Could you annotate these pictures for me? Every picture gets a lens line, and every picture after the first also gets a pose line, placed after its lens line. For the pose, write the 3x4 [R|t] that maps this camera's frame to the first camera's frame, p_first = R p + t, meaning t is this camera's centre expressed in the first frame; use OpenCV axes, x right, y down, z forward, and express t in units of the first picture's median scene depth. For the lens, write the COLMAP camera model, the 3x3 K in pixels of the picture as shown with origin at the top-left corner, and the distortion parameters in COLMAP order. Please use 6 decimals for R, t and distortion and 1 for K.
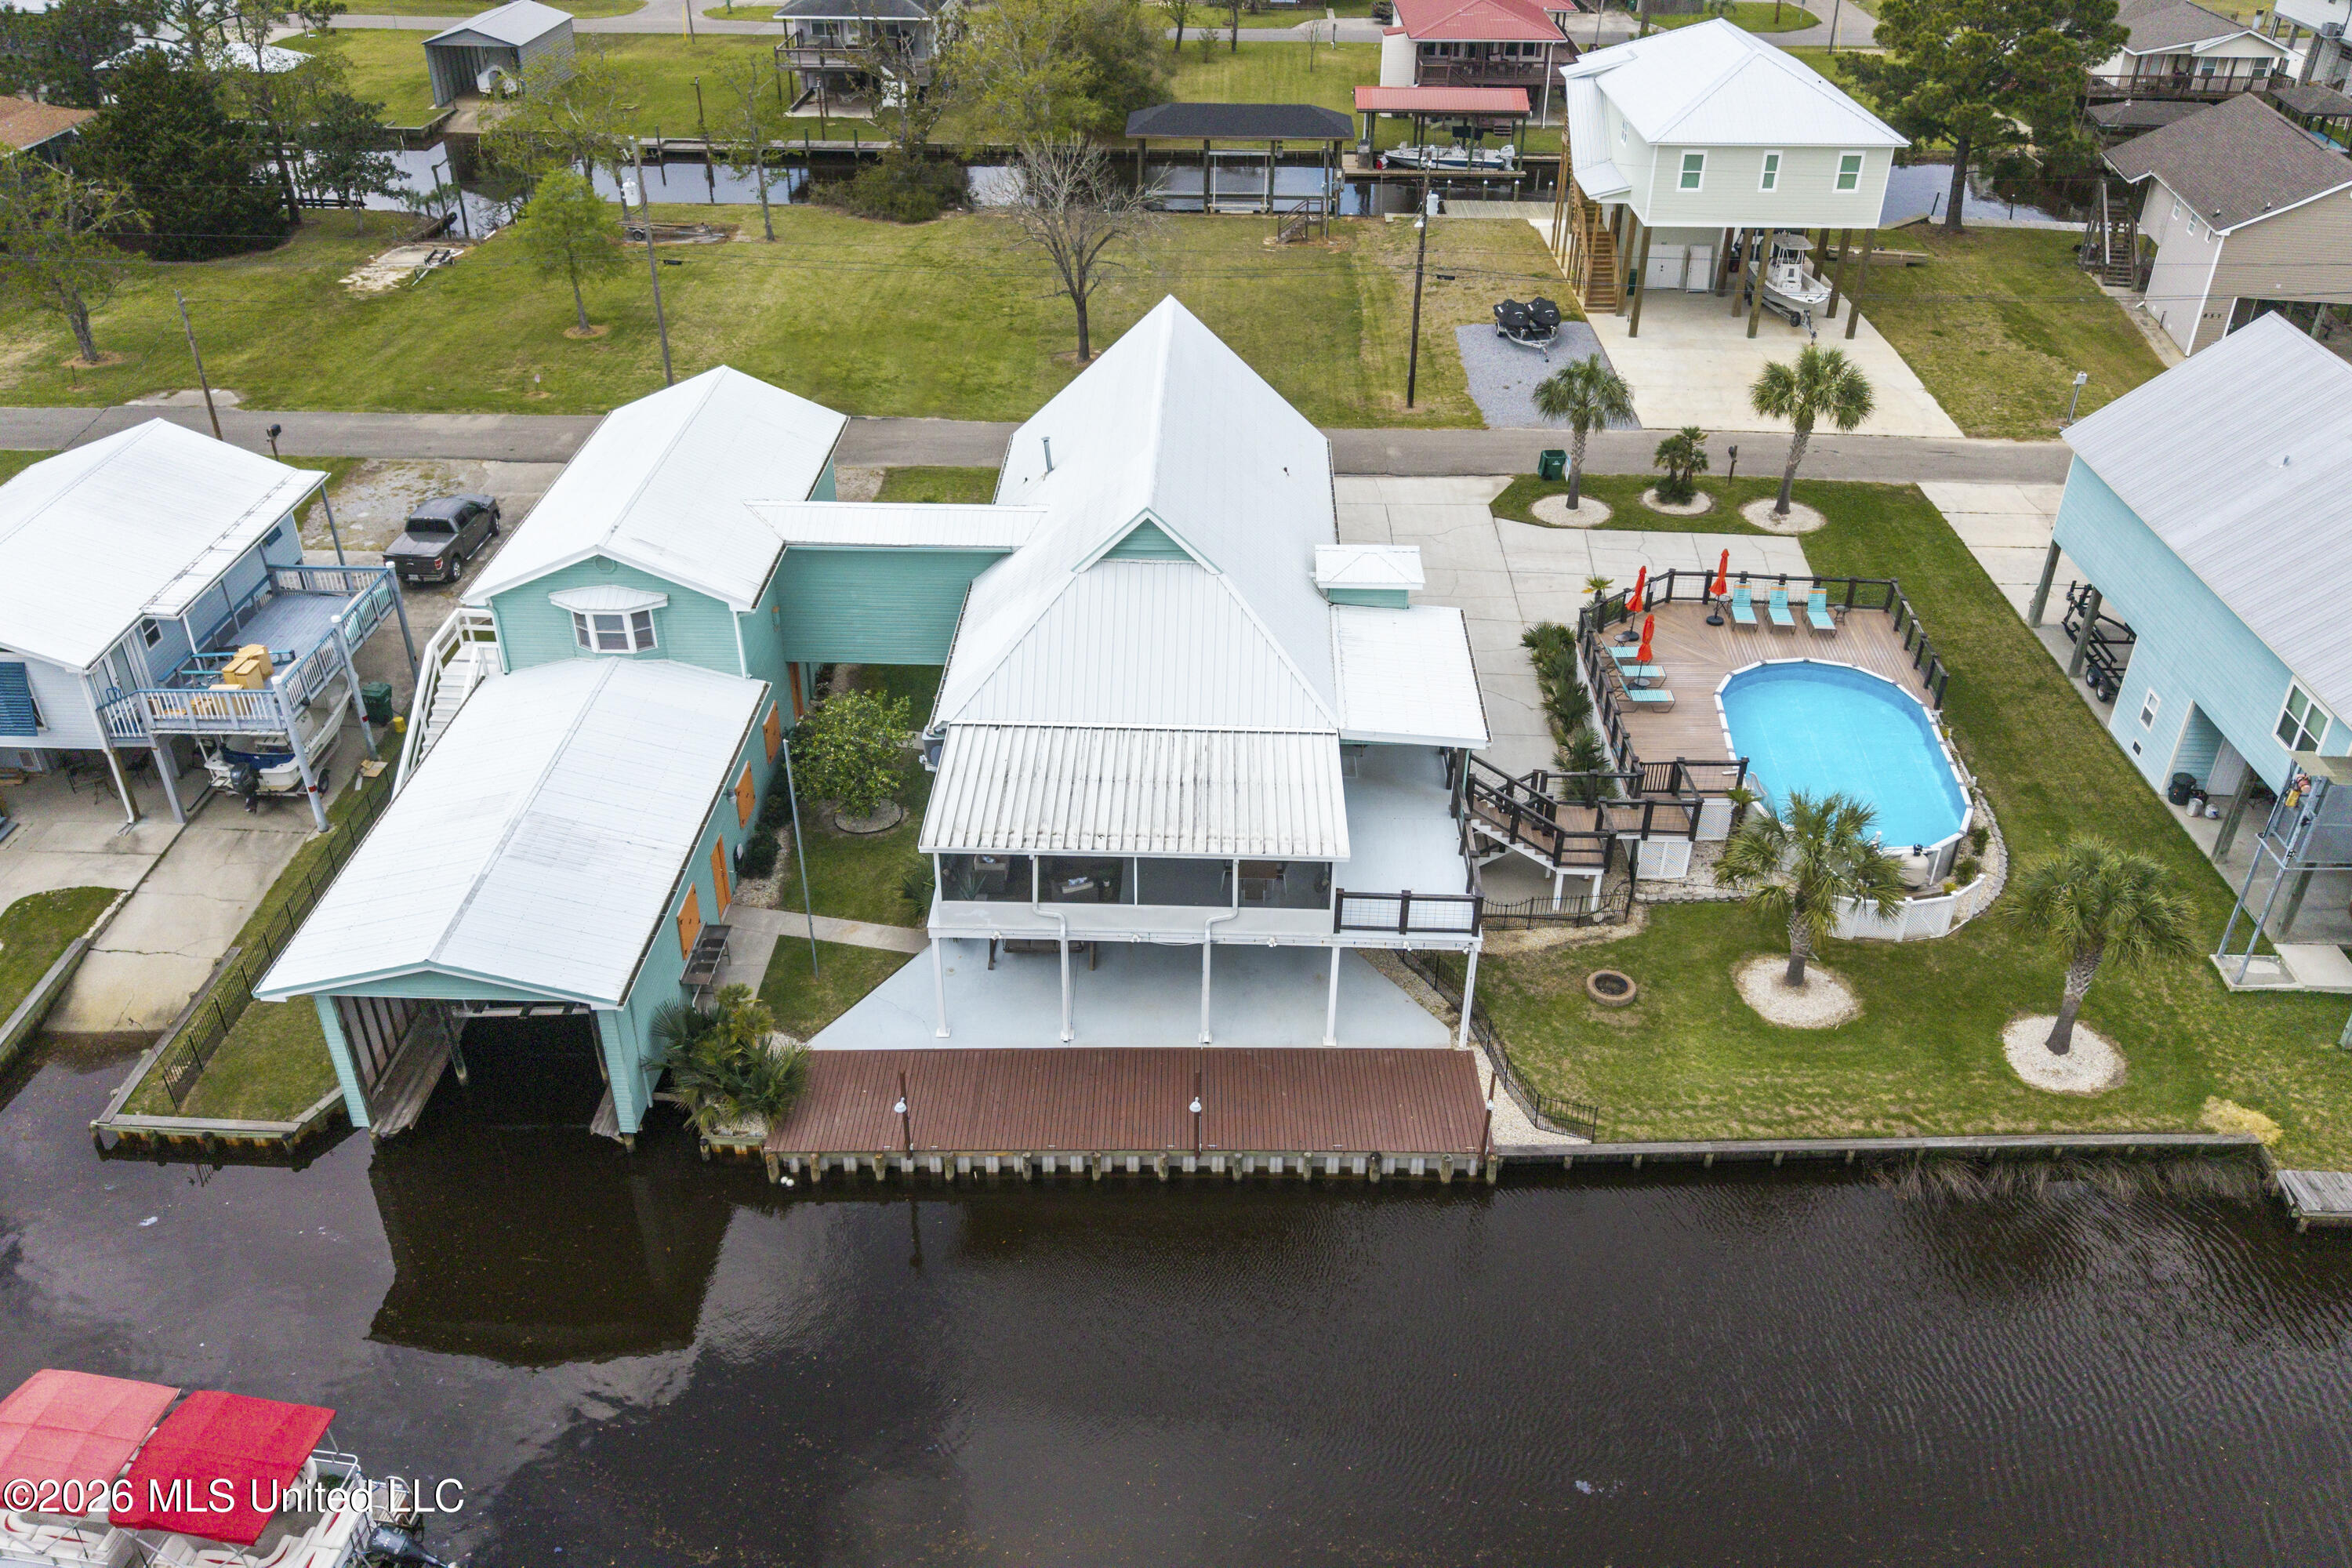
lens RADIAL K [[1863.5, 0, 1176.4], [0, 1863.5, 786.9], [0, 0, 1]] dist [0.034852, -0.038467]
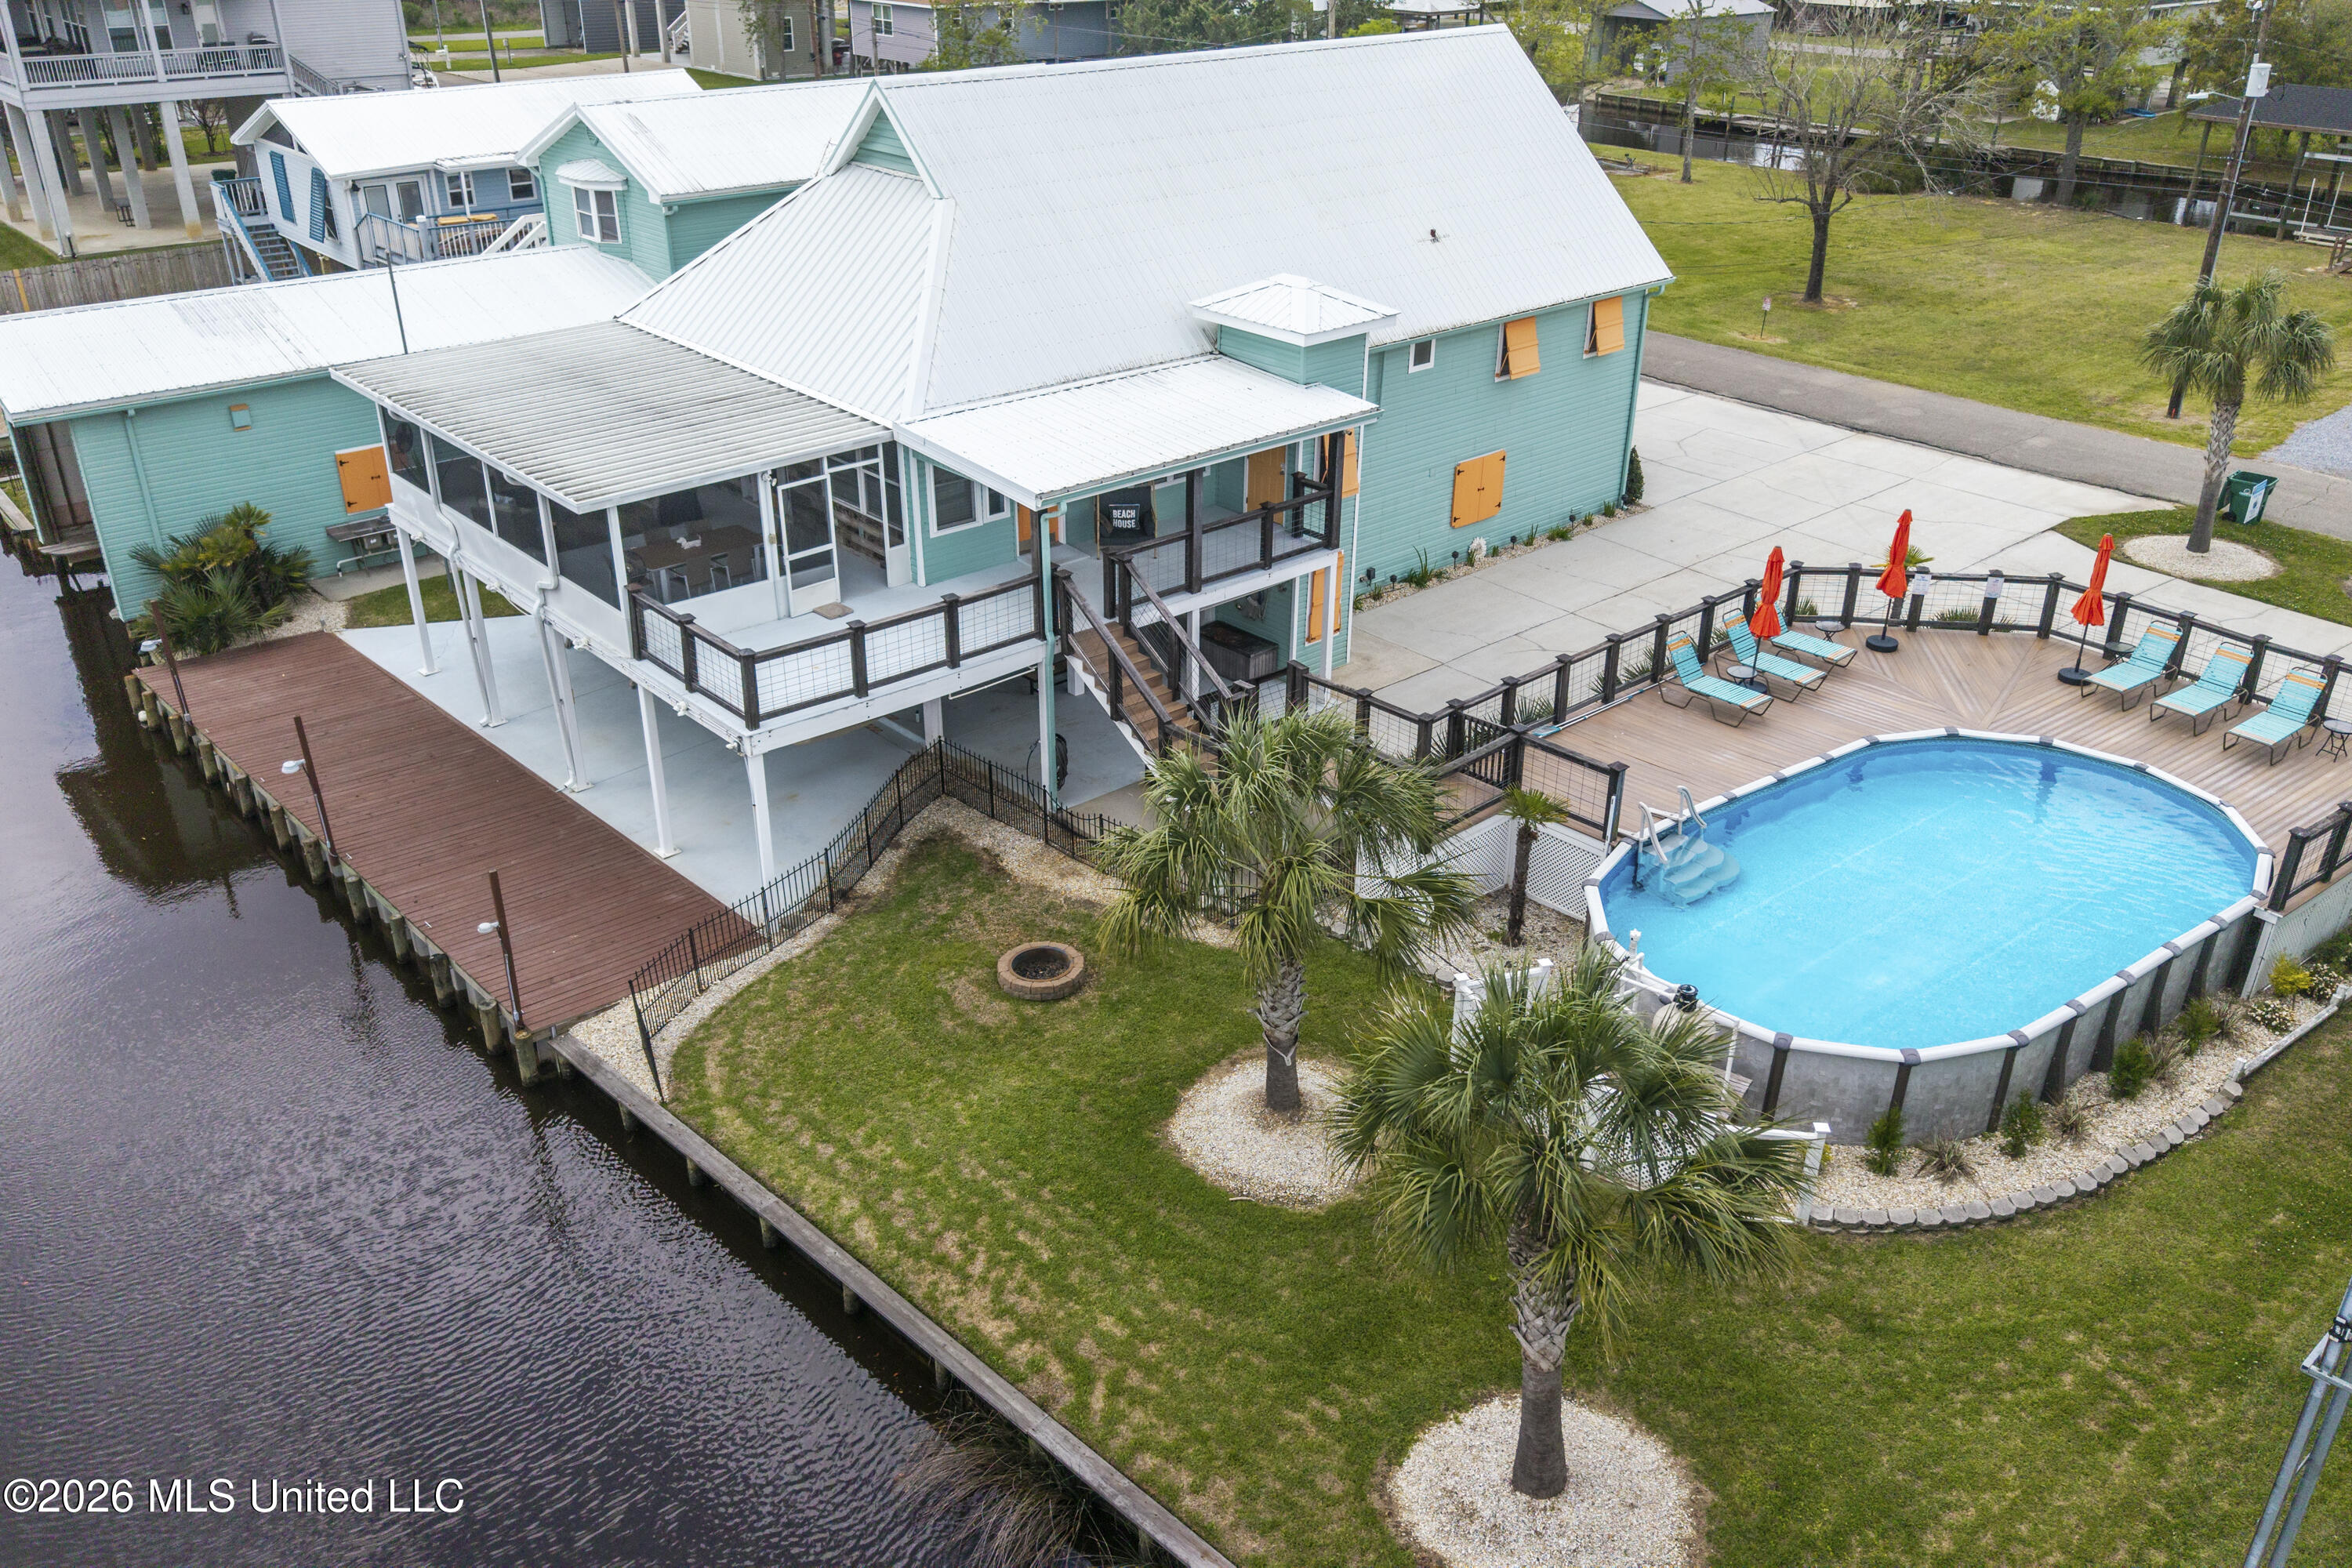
lens RADIAL K [[1895.6, 0, 1181.8], [0, 1895.6, 797.2], [0, 0, 1]] dist [0.010395, -0.011631]
pose [[0.686958, 0.329889, -0.647504, 0.568253], [-0.388645, 0.919670, 0.056226, 0.010556], [0.614039, 0.213025, 0.759985, 0.546712]]
